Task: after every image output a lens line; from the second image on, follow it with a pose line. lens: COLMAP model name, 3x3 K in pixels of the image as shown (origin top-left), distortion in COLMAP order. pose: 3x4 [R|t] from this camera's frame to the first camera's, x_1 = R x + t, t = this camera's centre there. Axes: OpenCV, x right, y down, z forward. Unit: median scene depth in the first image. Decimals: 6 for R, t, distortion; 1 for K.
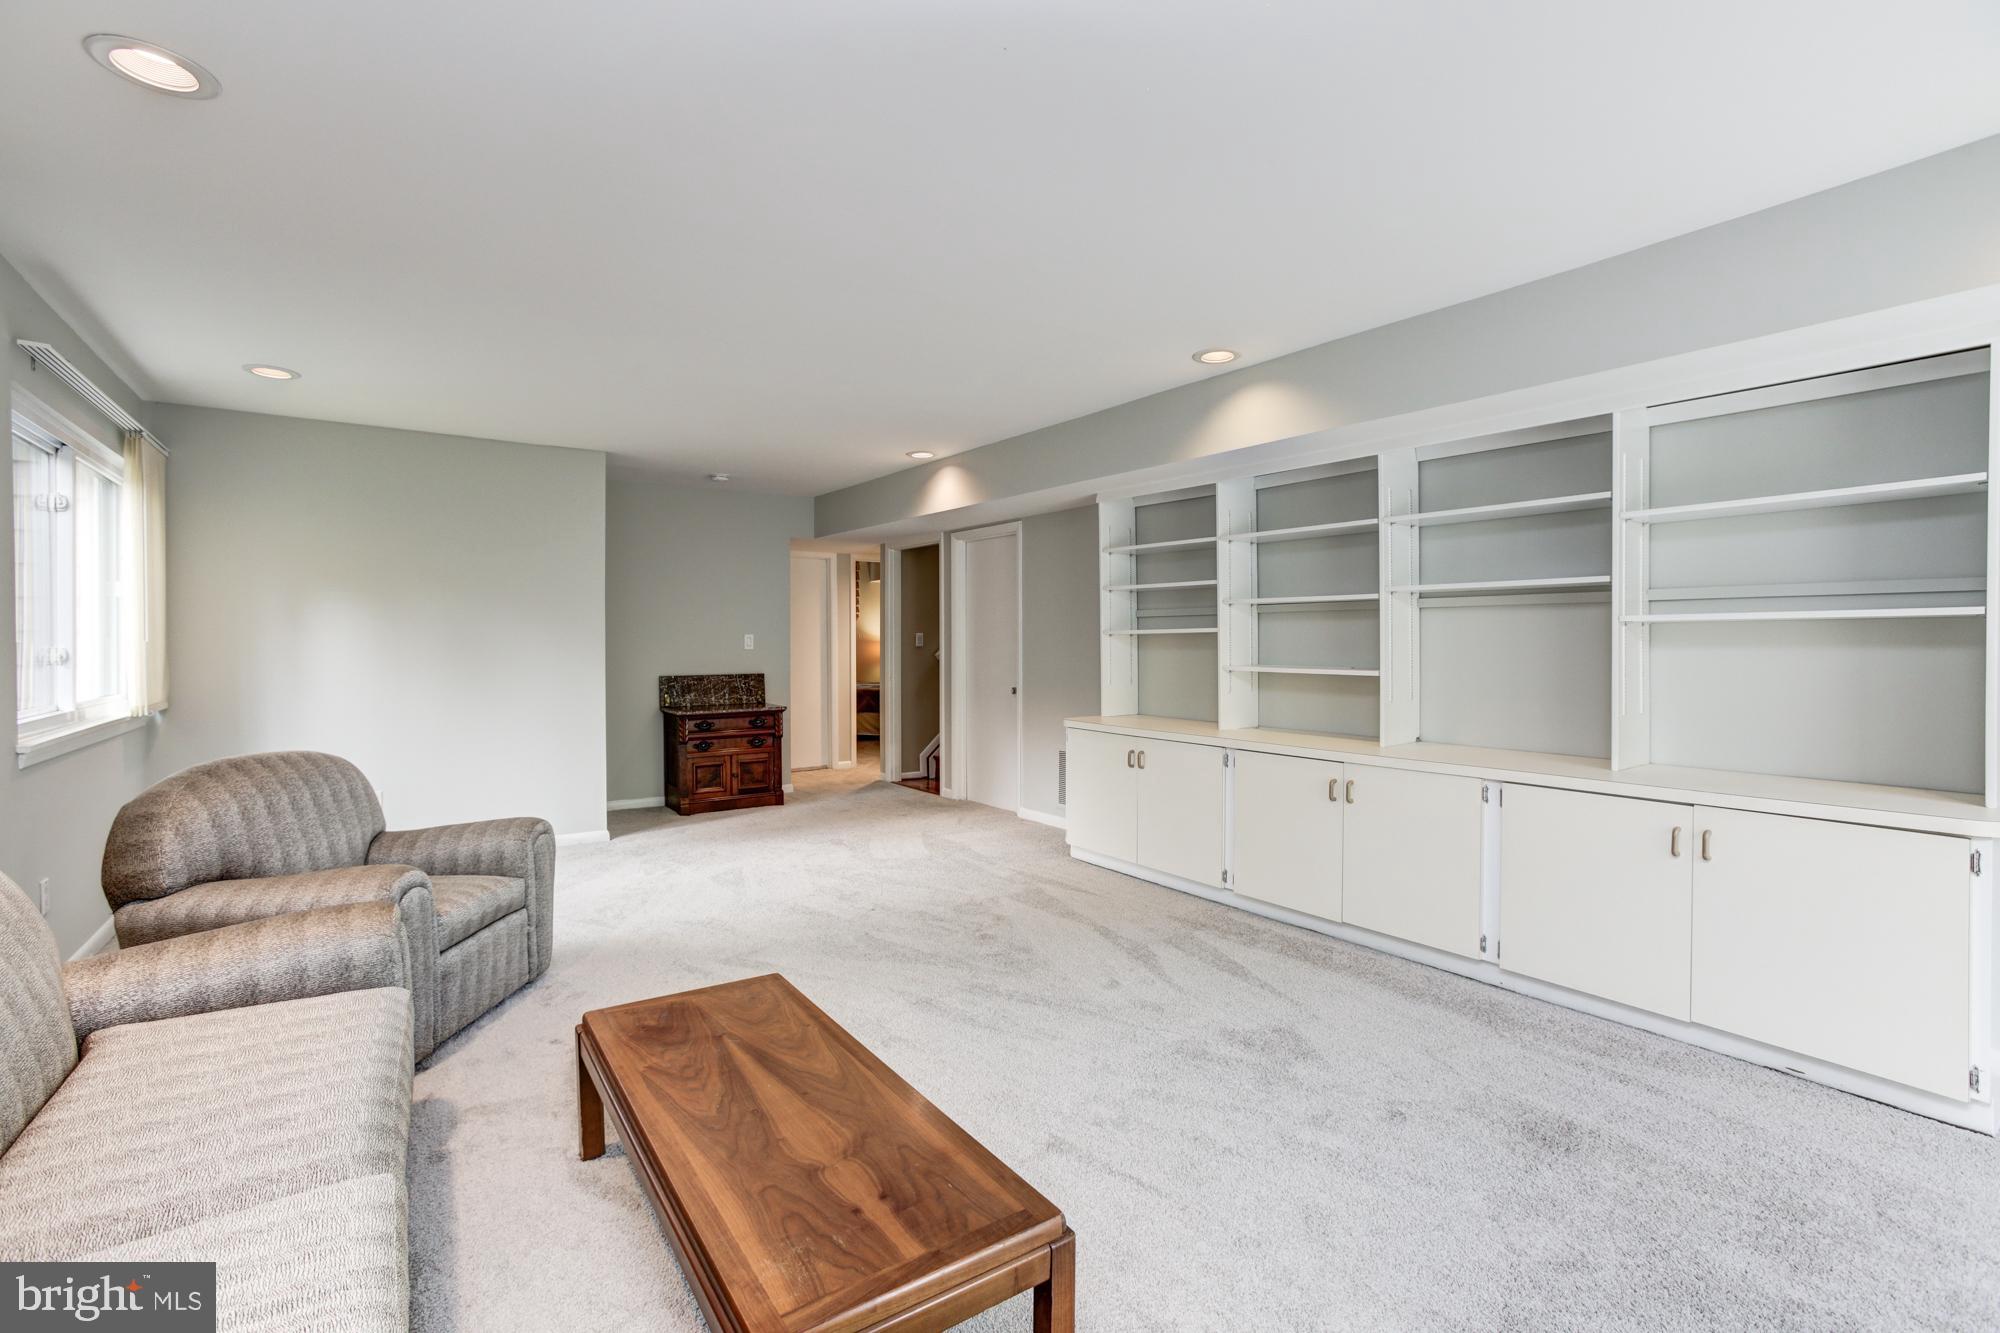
lens RADIAL K [[912.2, 0, 996.3], [0, 912.2, 661.4], [0, 0, 1]] dist [-0.000619, -0.000109]
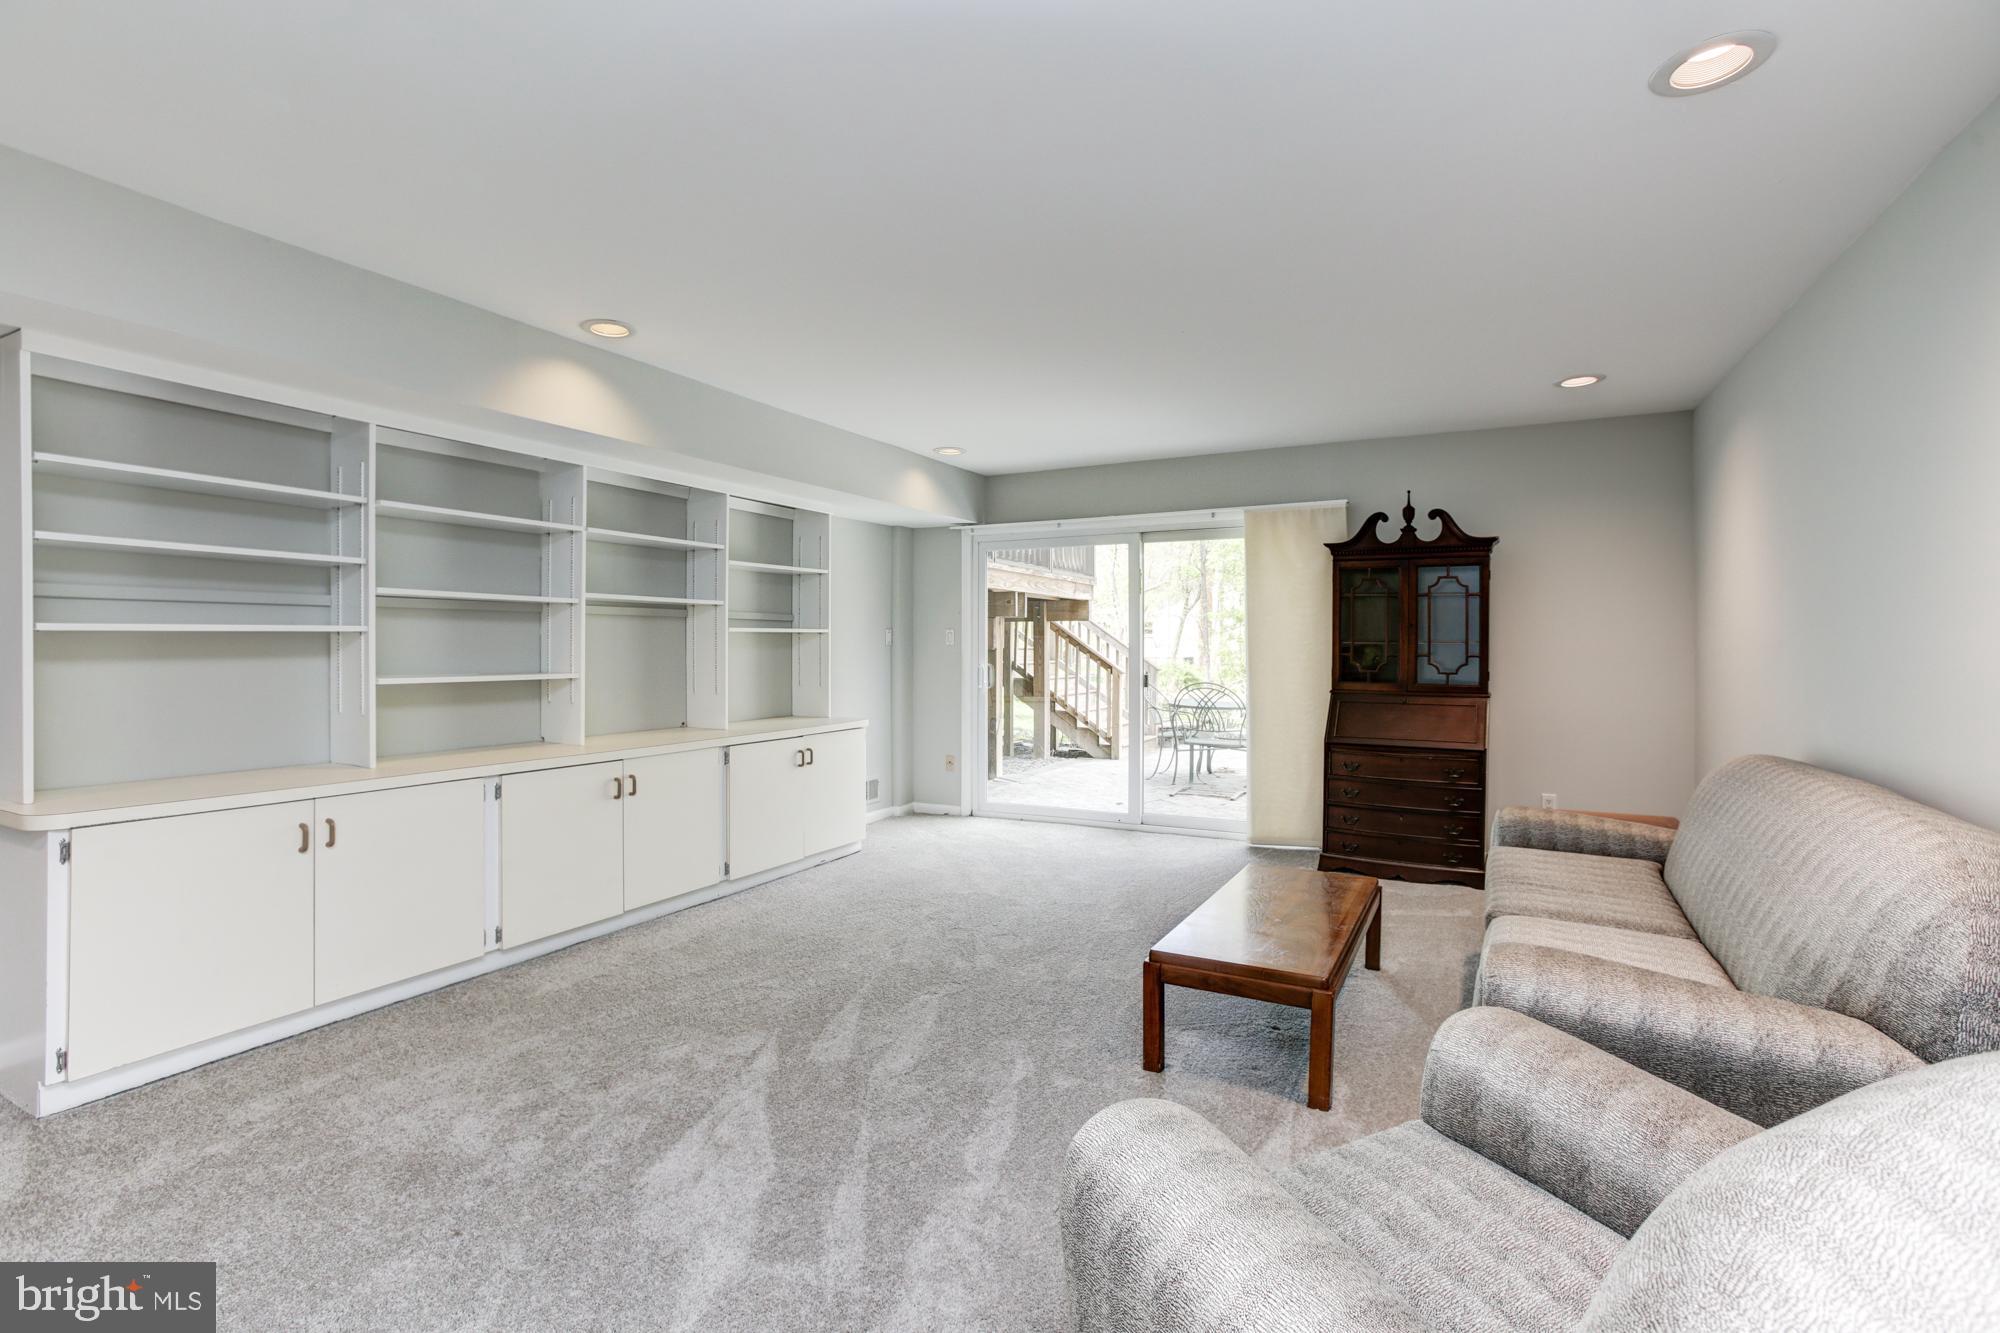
lens RADIAL K [[912.2, 0, 997.0], [0, 912.2, 650.4], [0, 0, 1]] dist [-0.000619, -0.000109]
pose [[-0.450056, -0.004588, 0.892989, -0.750856], [0.017749, 0.999743, 0.014081, -0.022158], [-0.892824, 0.022187, -0.449859, 1.084279]]
